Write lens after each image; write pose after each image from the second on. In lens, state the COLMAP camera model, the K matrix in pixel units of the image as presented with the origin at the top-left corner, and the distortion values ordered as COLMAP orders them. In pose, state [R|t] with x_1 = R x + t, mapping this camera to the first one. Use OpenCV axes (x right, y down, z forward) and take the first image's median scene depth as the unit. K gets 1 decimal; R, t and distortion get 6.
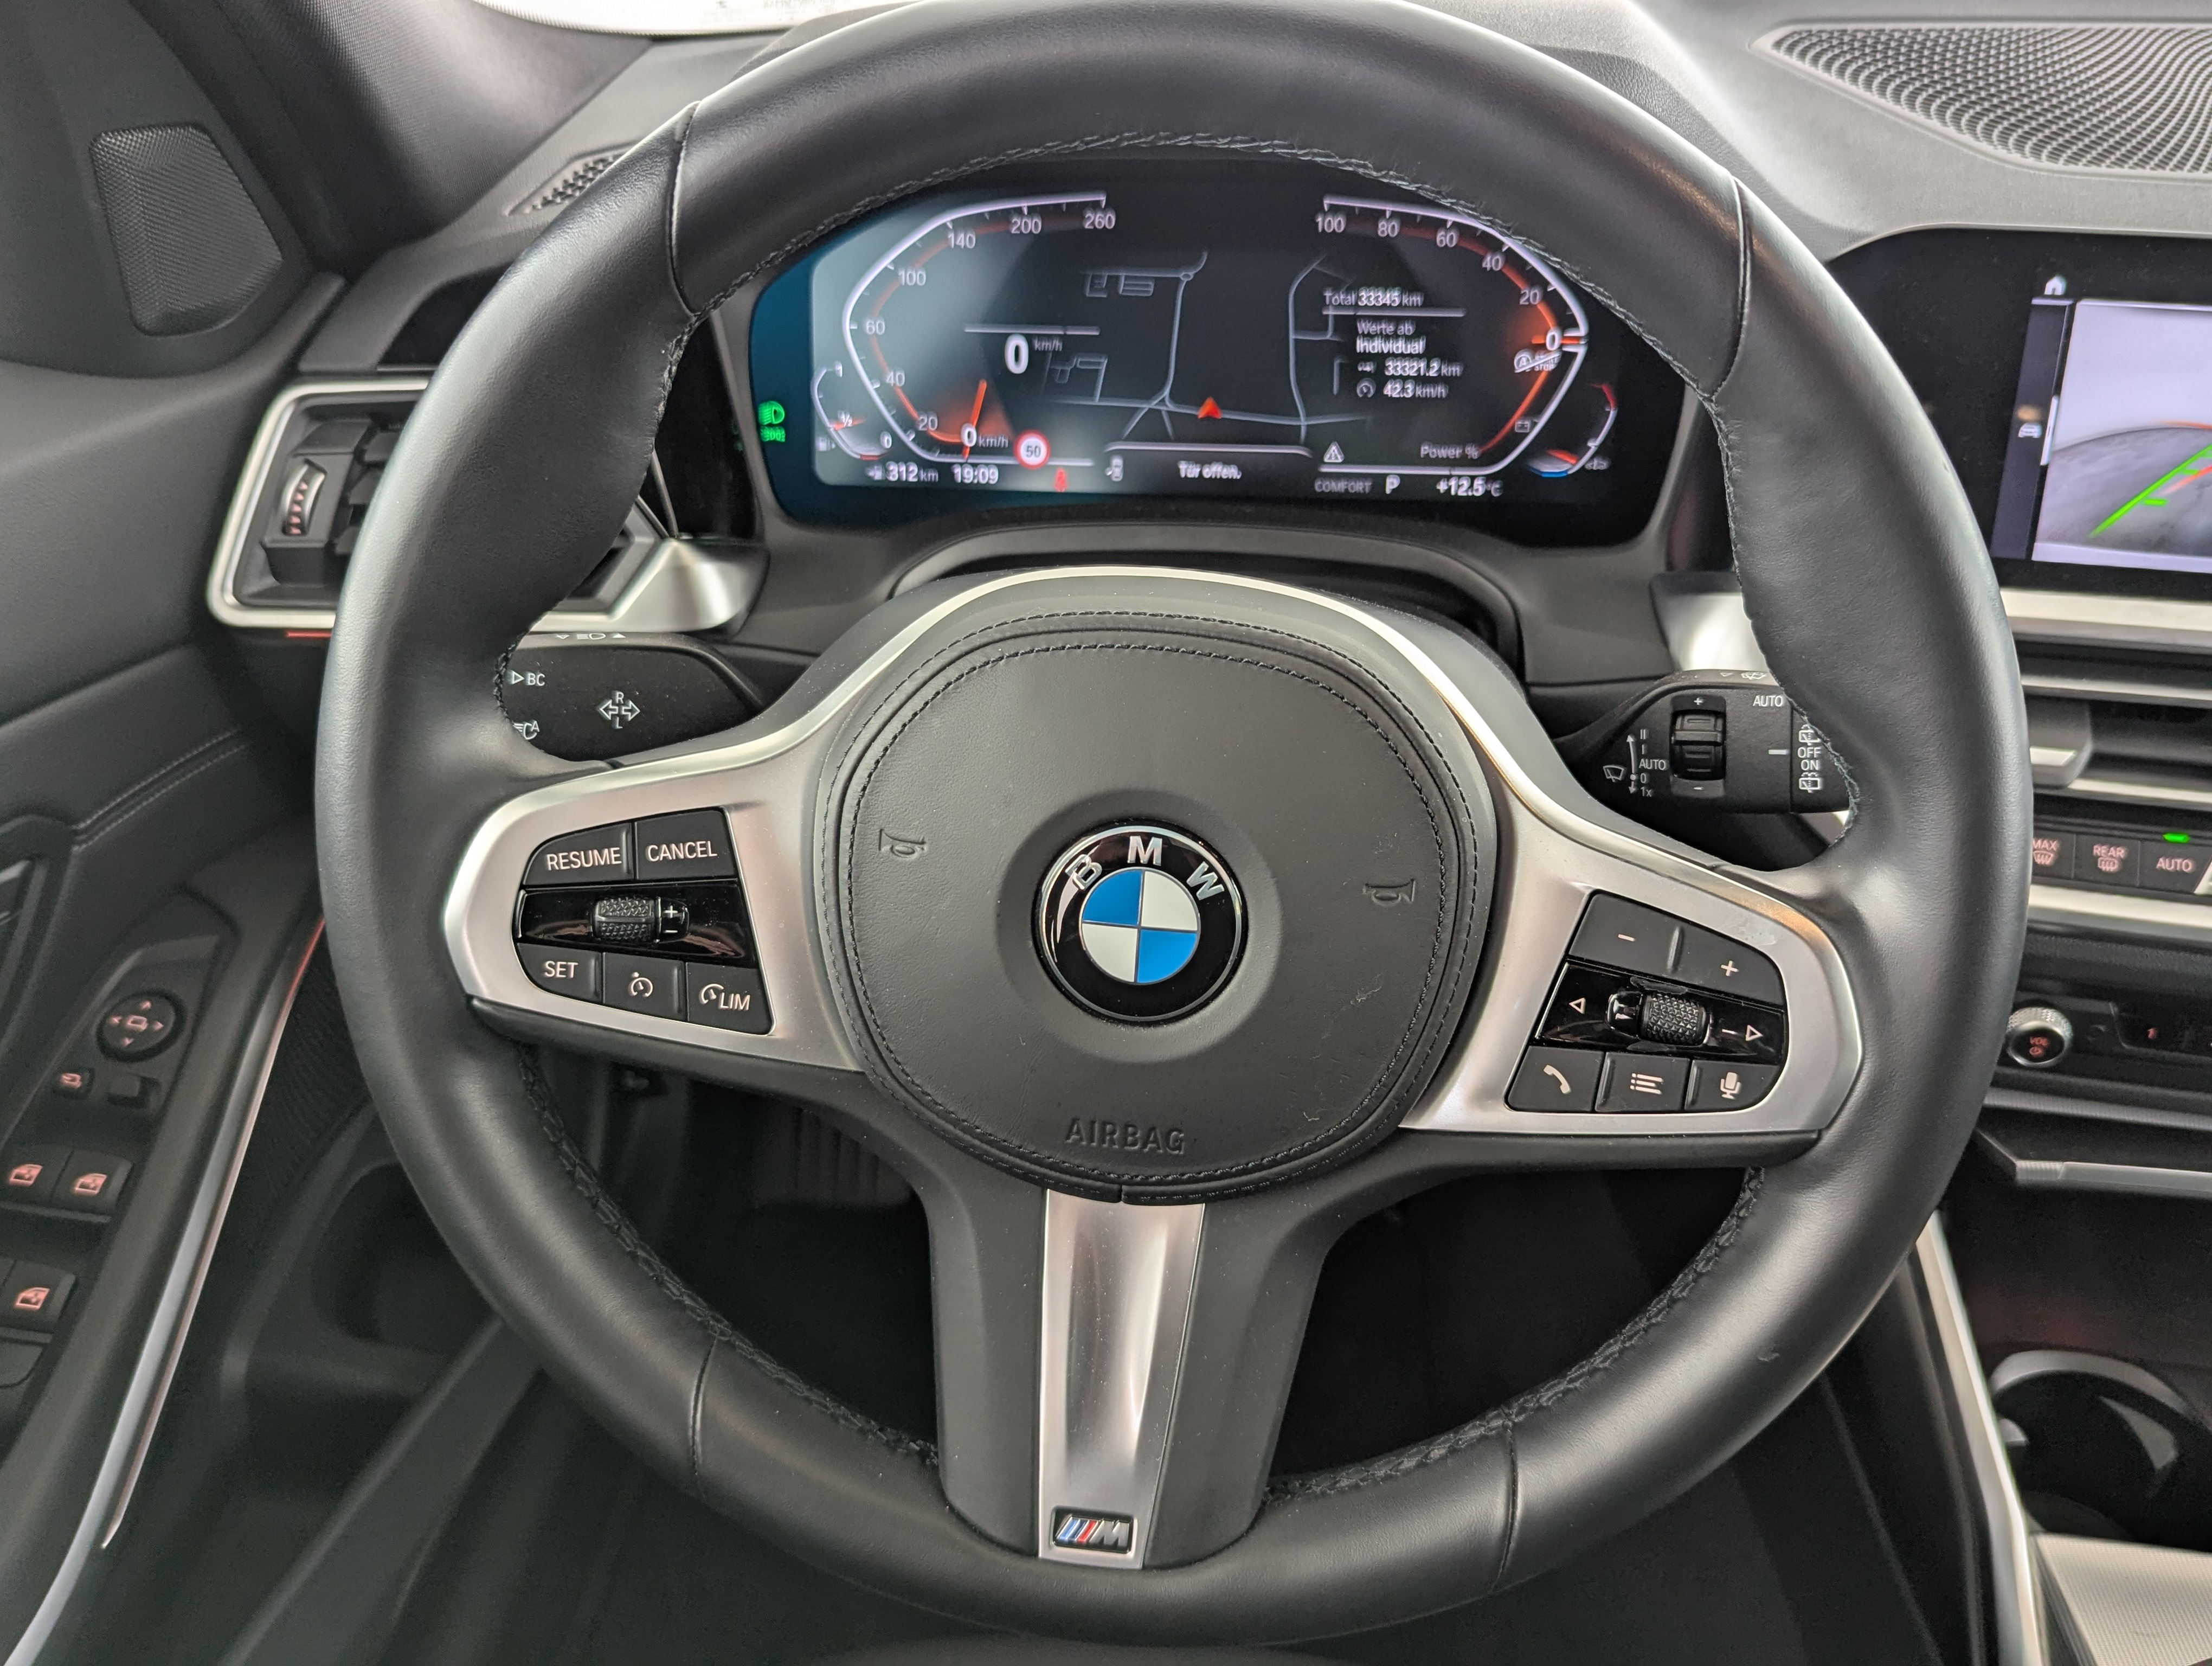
lens RADIAL K [[1925.8, 0, 1136.1], [0, 1925.8, 801.4], [0, 0, 1]] dist [-0.000541, 0.018035]
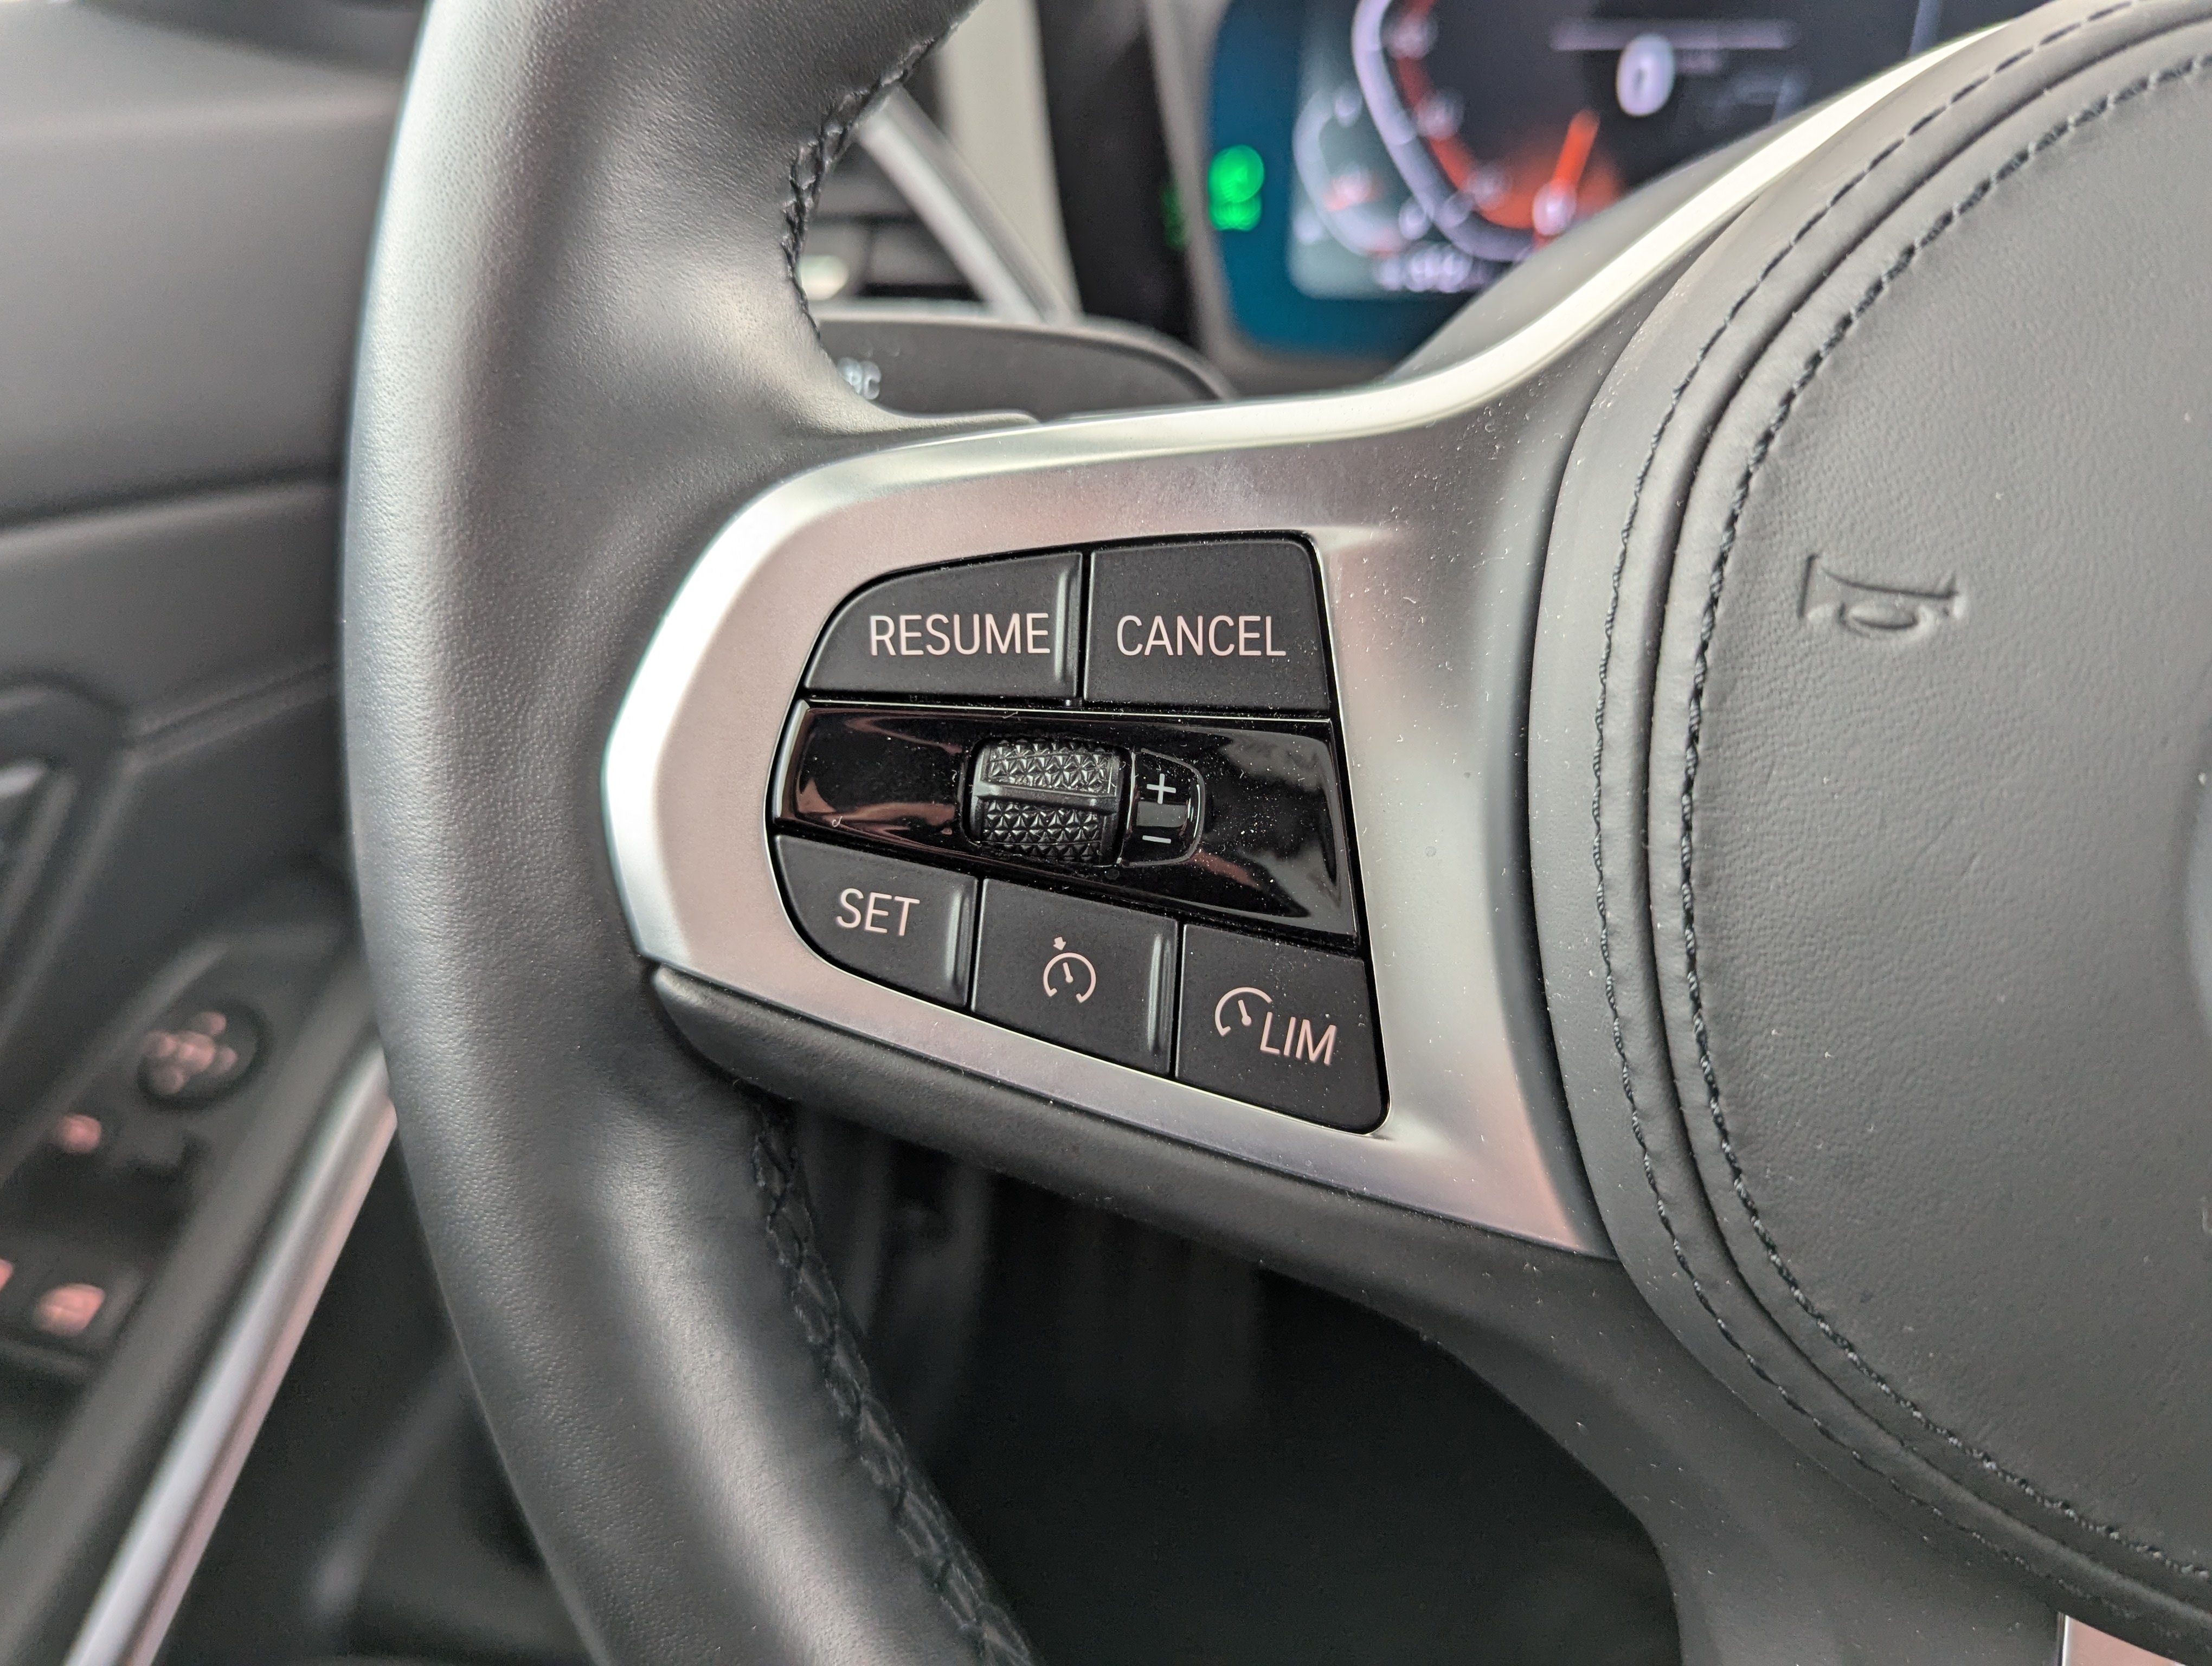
lens RADIAL K [[1925.8, 0, 1085.9], [0, 1925.8, 805.5], [0, 0, 1]] dist [-0.000541, 0.018035]
pose [[0.984937, 0.065290, -0.160112, -0.185273], [-0.078748, 0.993744, -0.079197, 0.088538], [0.153940, 0.090612, 0.983917, 0.586541]]
